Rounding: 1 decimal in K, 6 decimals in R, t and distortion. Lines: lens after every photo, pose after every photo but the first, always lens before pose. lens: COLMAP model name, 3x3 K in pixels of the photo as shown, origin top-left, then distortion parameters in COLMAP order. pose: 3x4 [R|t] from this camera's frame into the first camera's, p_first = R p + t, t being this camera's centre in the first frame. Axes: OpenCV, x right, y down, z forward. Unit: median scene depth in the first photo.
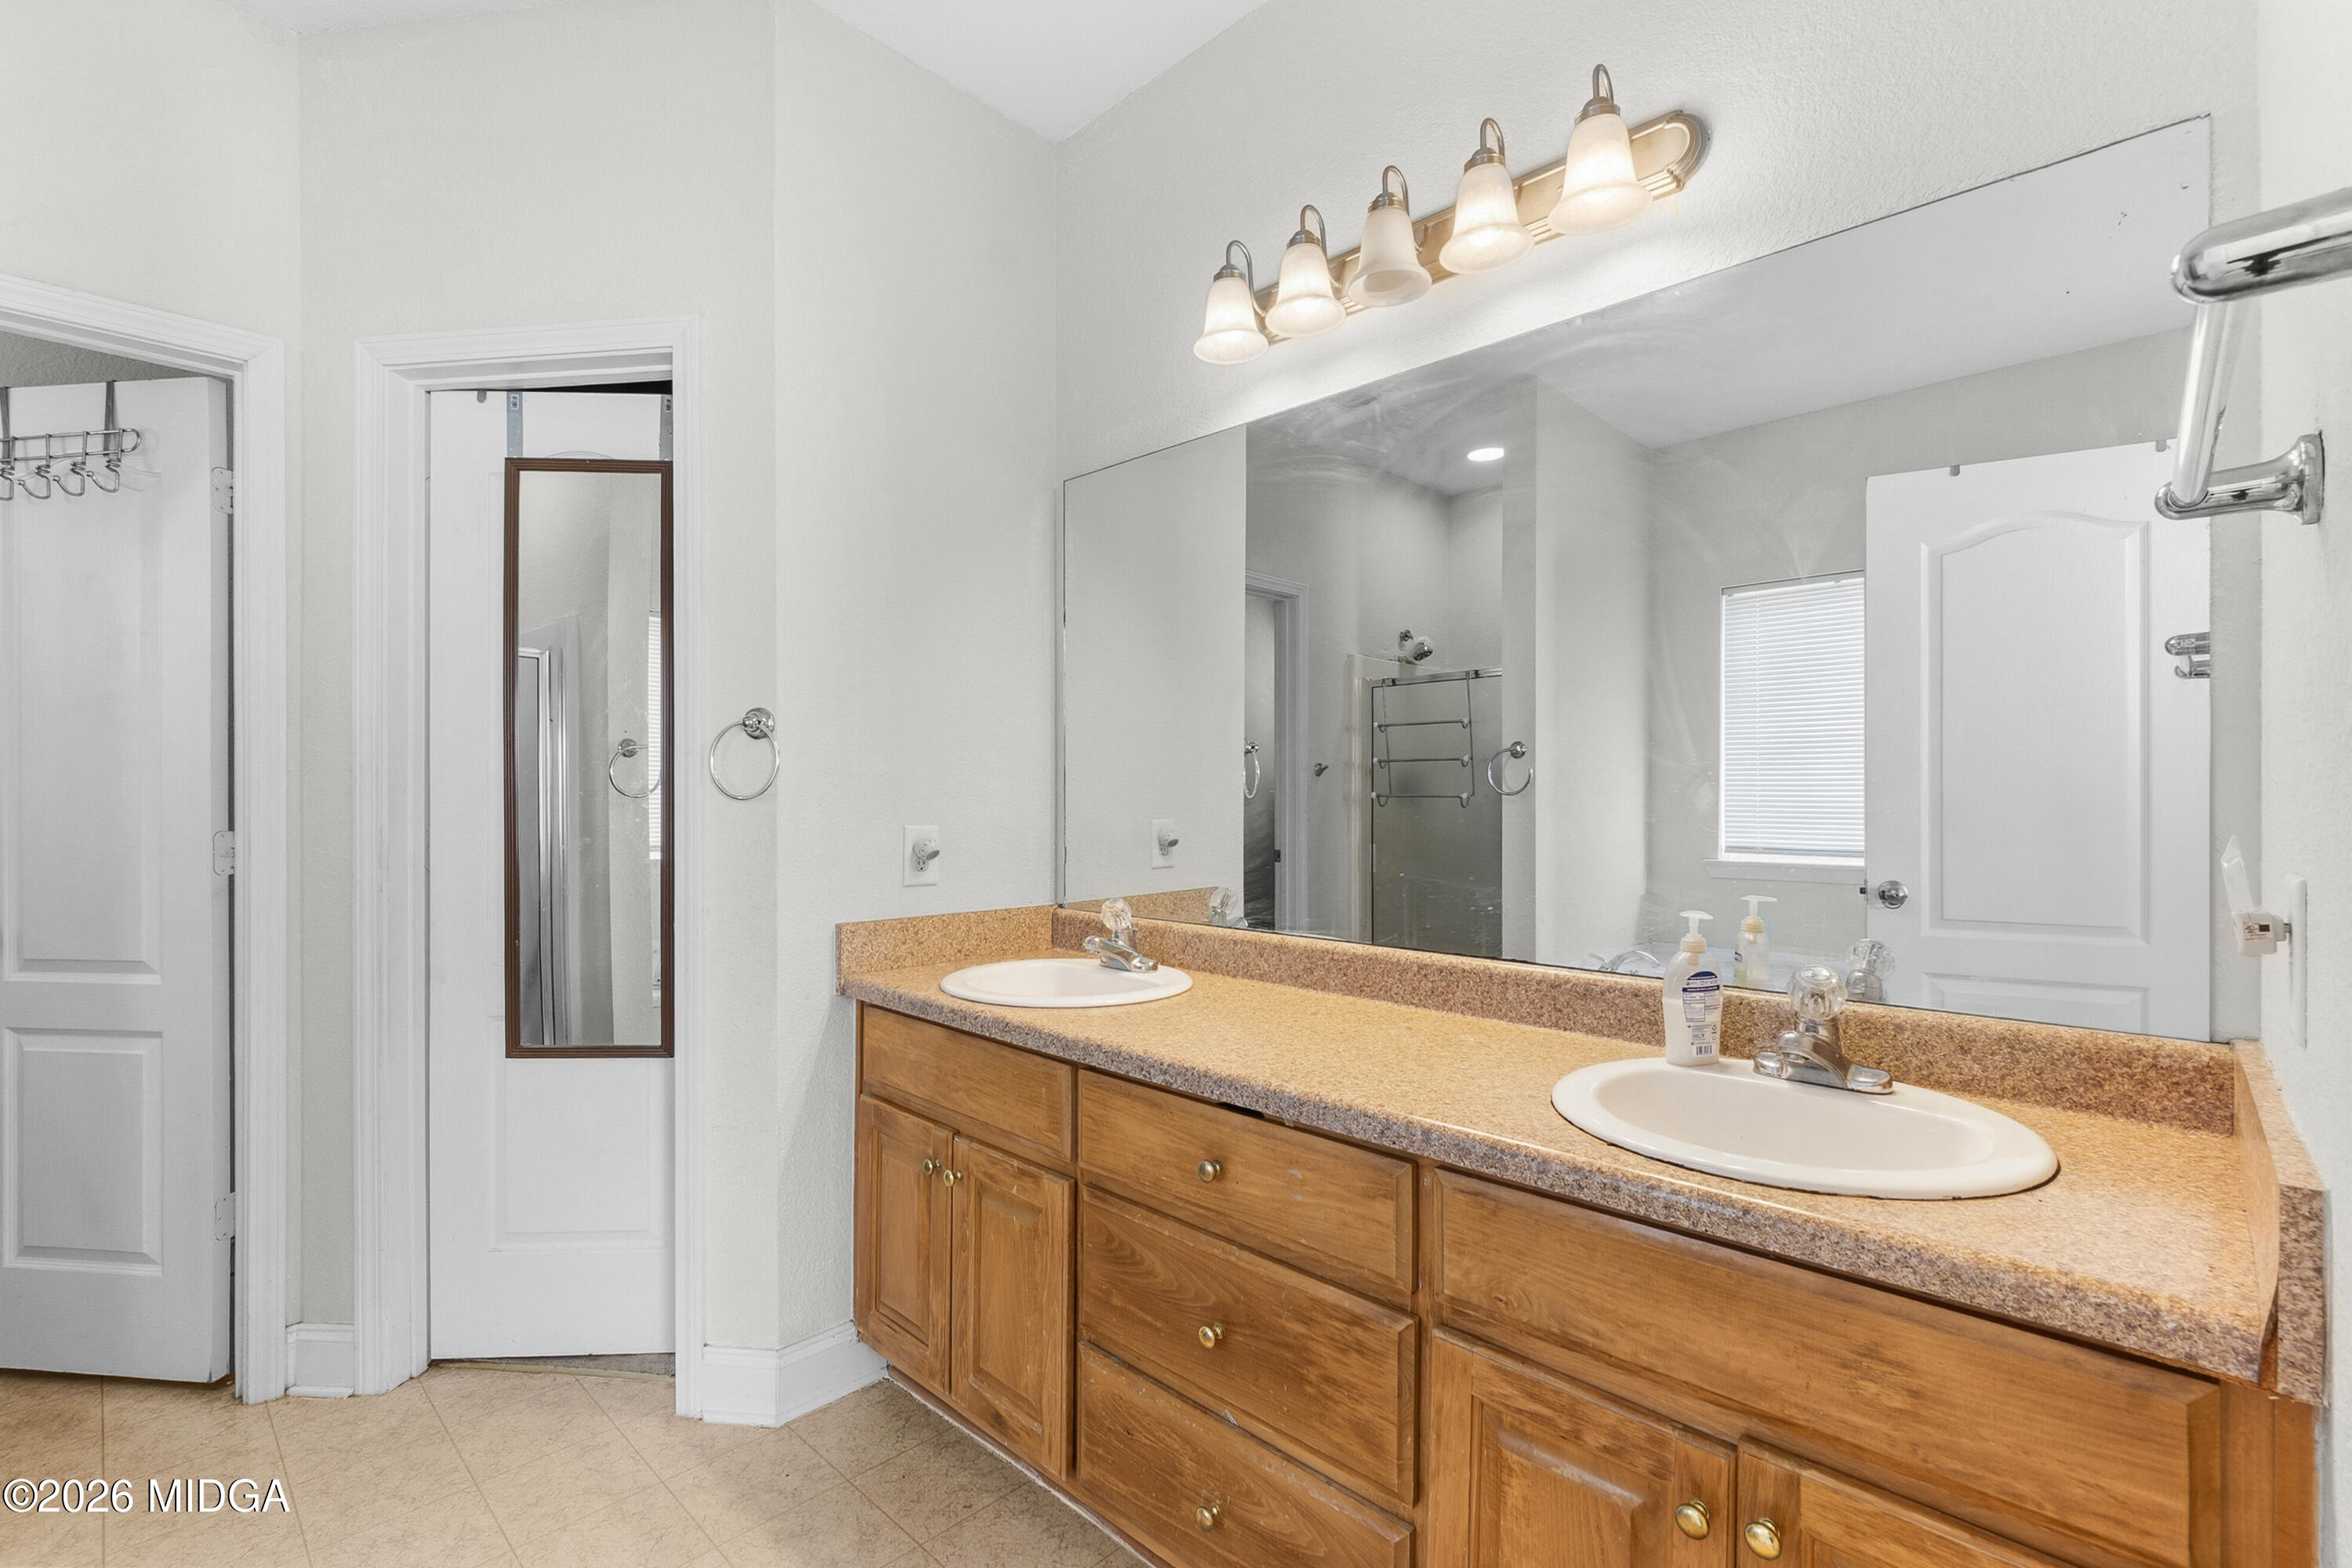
lens RADIAL K [[1076.4, 0, 1187.1], [0, 1076.4, 797.7], [0, 0, 1]] dist [0.000456, 0.001829]
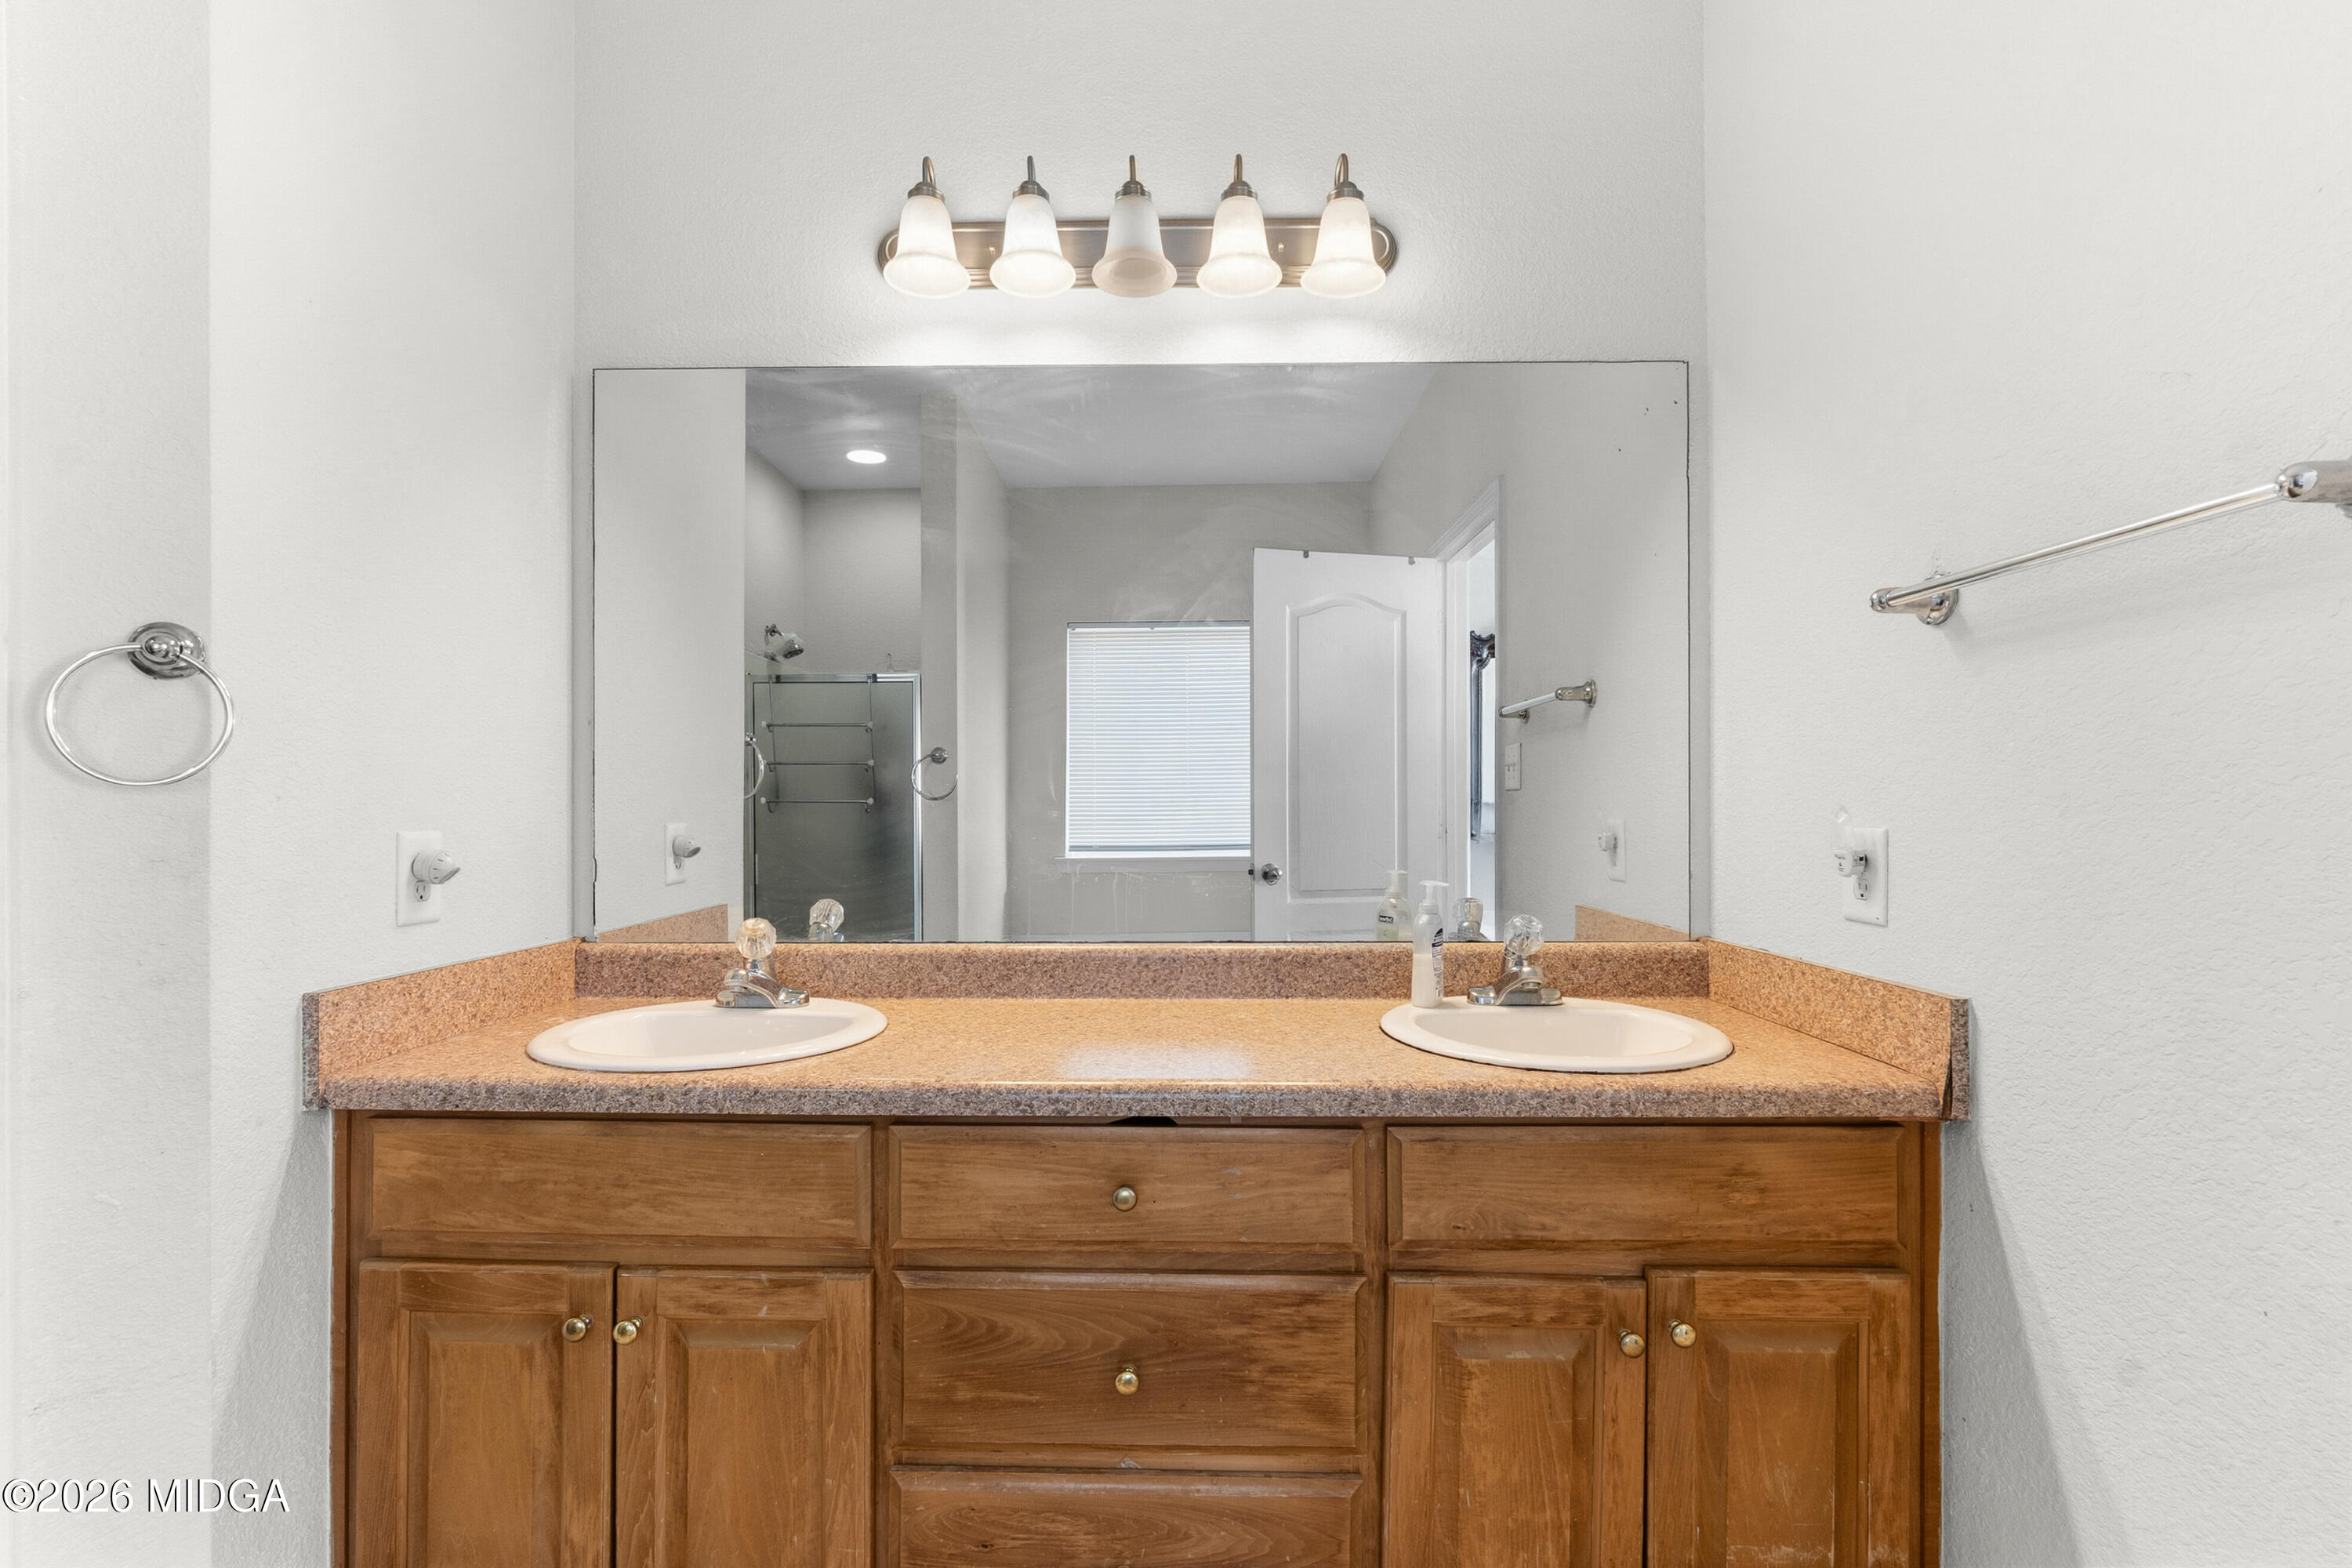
lens RADIAL K [[1043.4, 0, 1183.1], [0, 1043.4, 805.5], [0, 0, 1]] dist [-0.001866, -0.000034]
pose [[0.718136, -0.000389, 0.695903, -0.573350], [0.005073, 0.999976, -0.004676, 0.024445], [-0.695885, 0.006888, 0.718121, 0.352238]]
